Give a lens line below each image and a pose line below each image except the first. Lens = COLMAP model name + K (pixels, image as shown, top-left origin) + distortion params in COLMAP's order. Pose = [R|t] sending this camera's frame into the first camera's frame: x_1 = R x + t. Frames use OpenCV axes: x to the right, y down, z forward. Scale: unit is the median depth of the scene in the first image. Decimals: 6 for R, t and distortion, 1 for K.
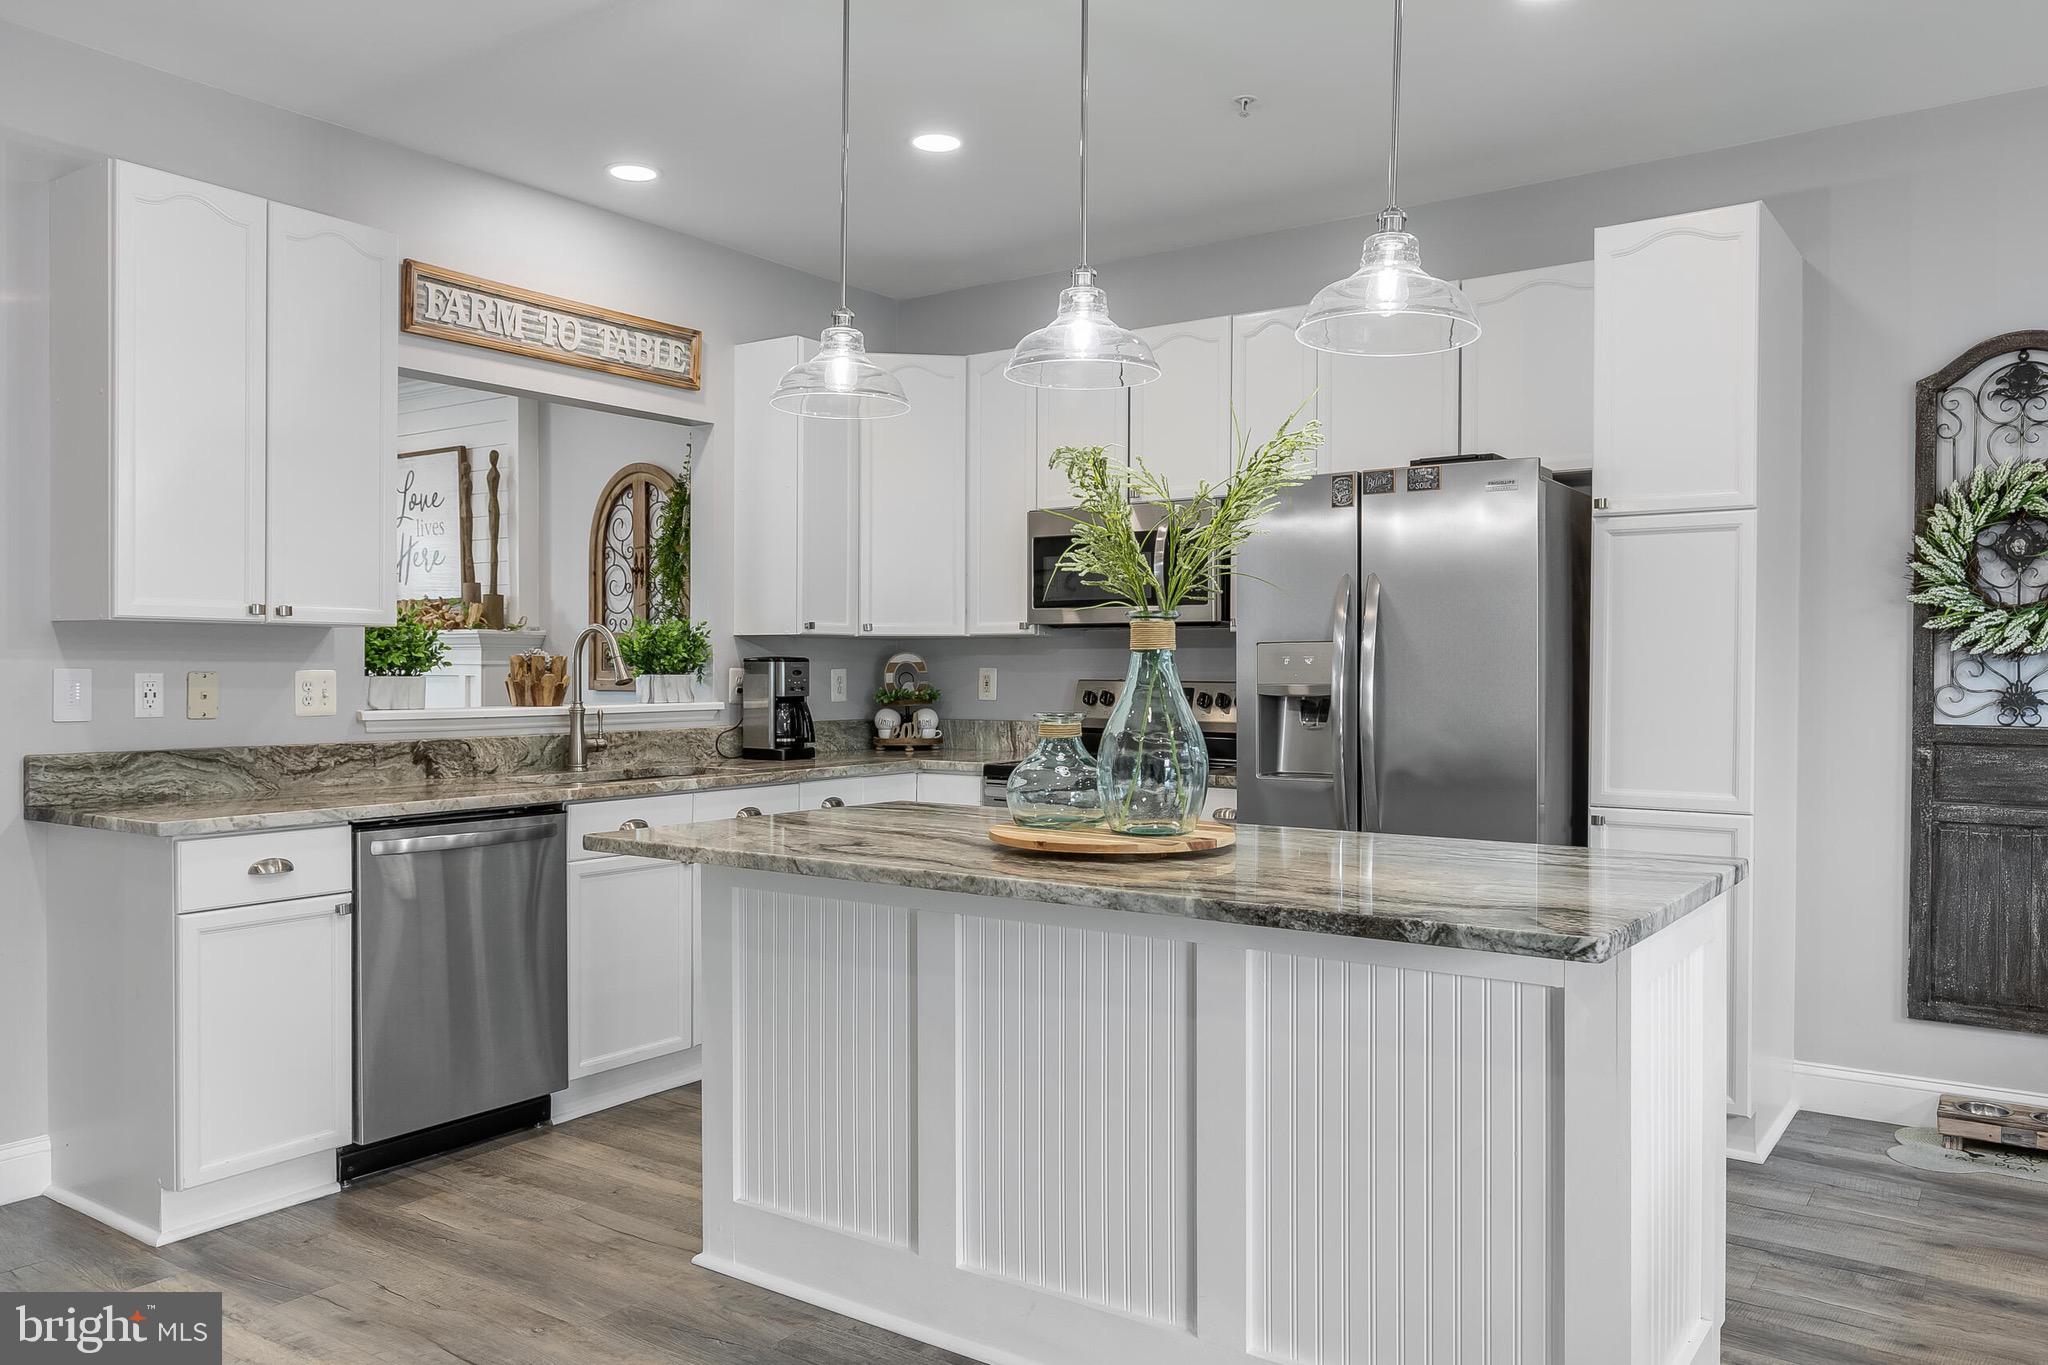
lens RADIAL K [[1486.9, 0, 1024.4], [0, 1486.9, 687.0], [0, 0, 1]] dist [-0.001458, -0.002072]
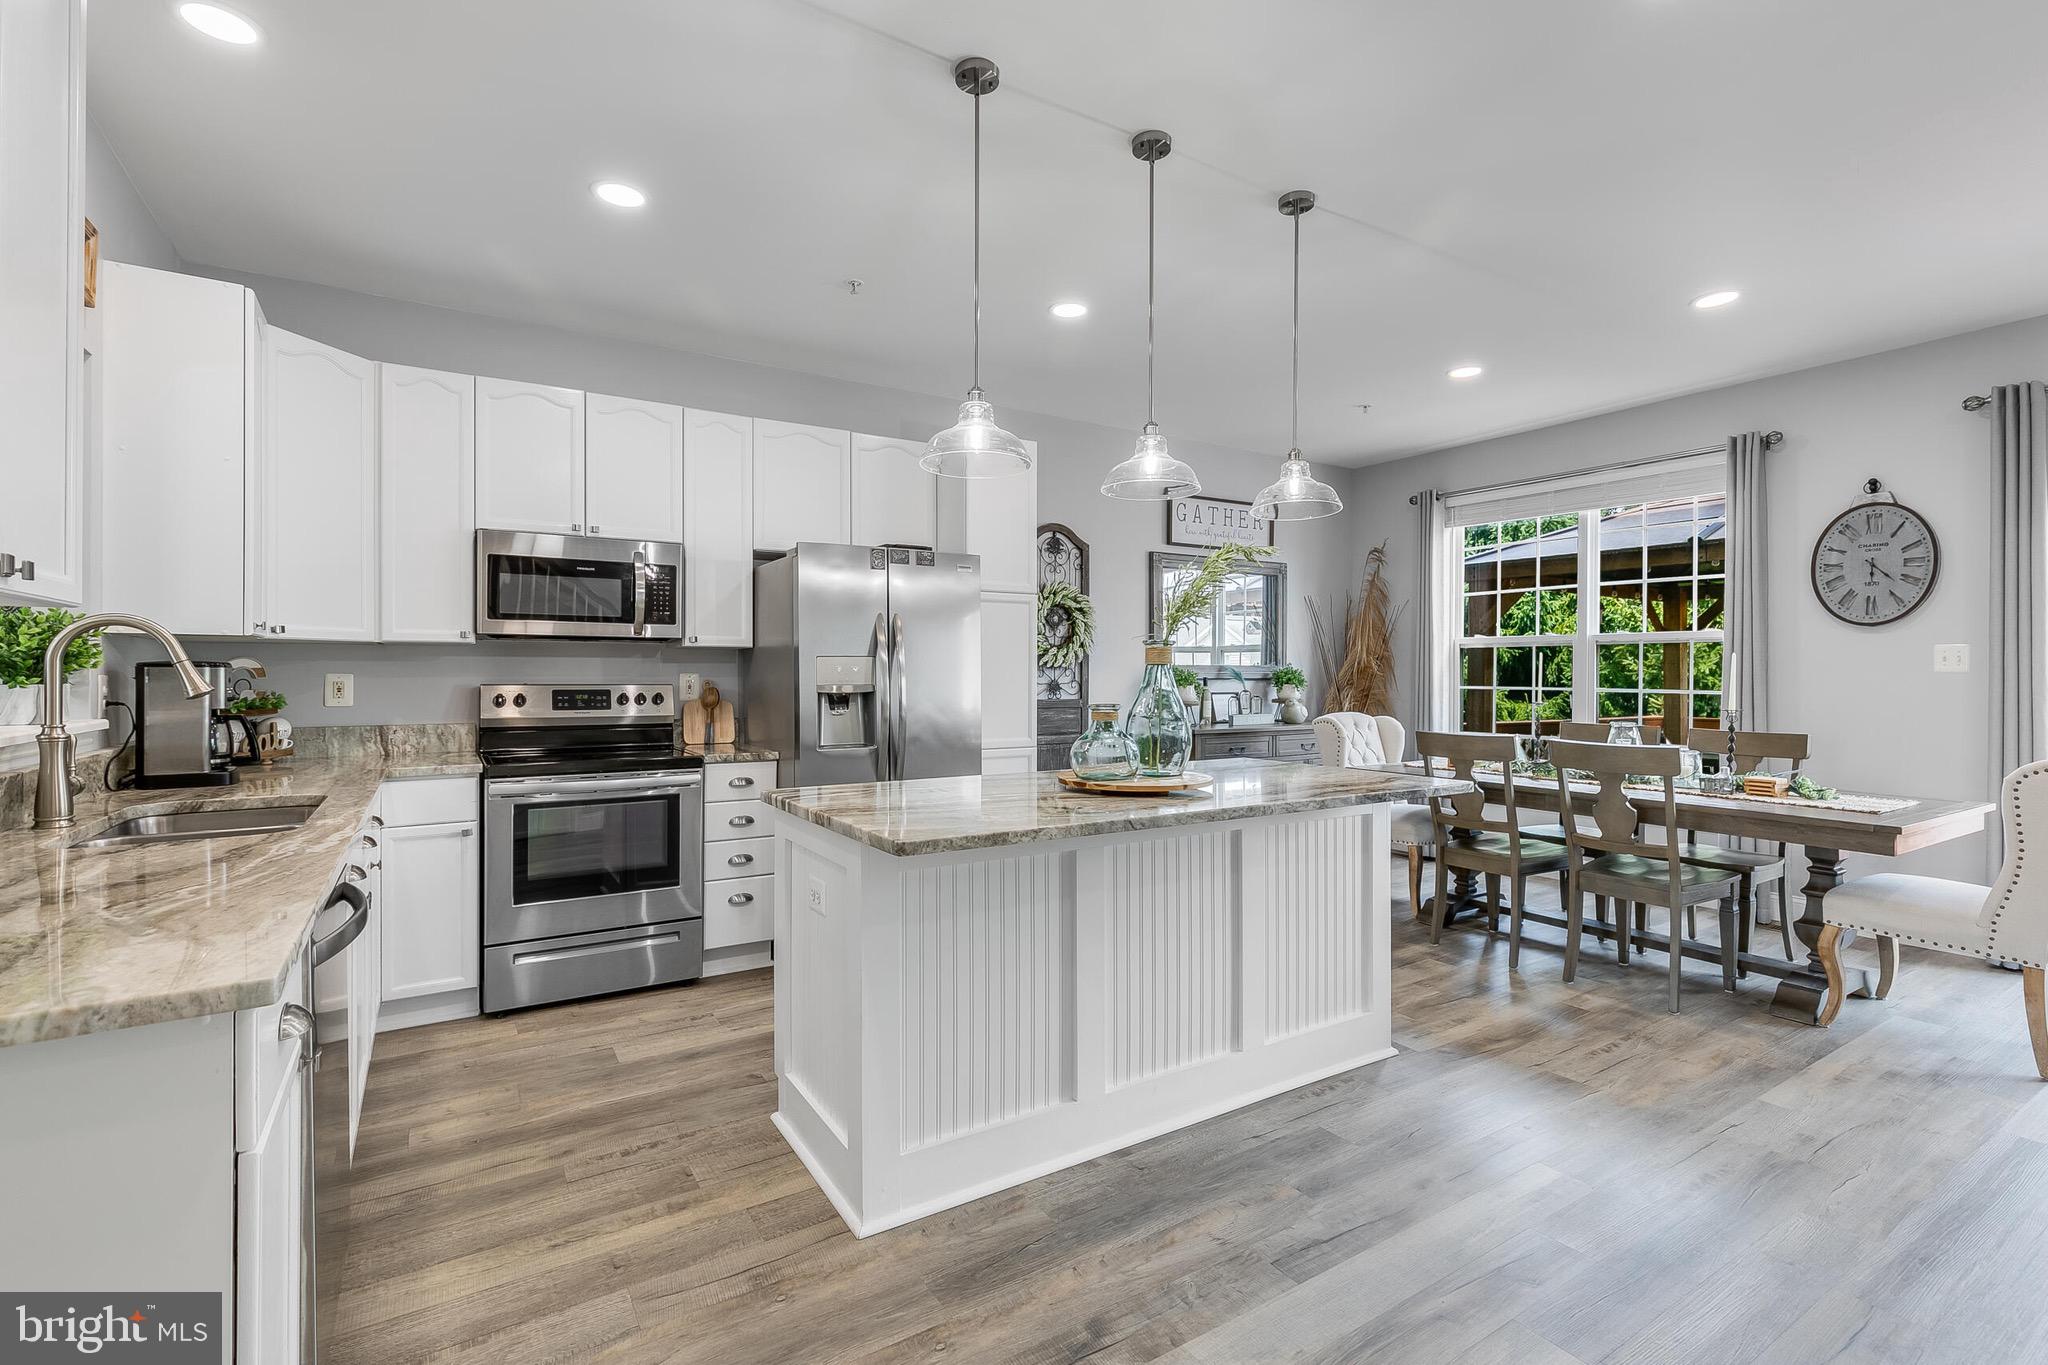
lens RADIAL K [[922.2, 0, 1022.6], [0, 922.2, 672.9], [0, 0, 1]] dist [0.006608, -0.002423]
pose [[0.384165, -0.000881, 0.923264, -0.622788], [0.011733, 0.999923, -0.003928, -0.008547], [-0.923190, 0.012342, 0.384146, 0.504809]]
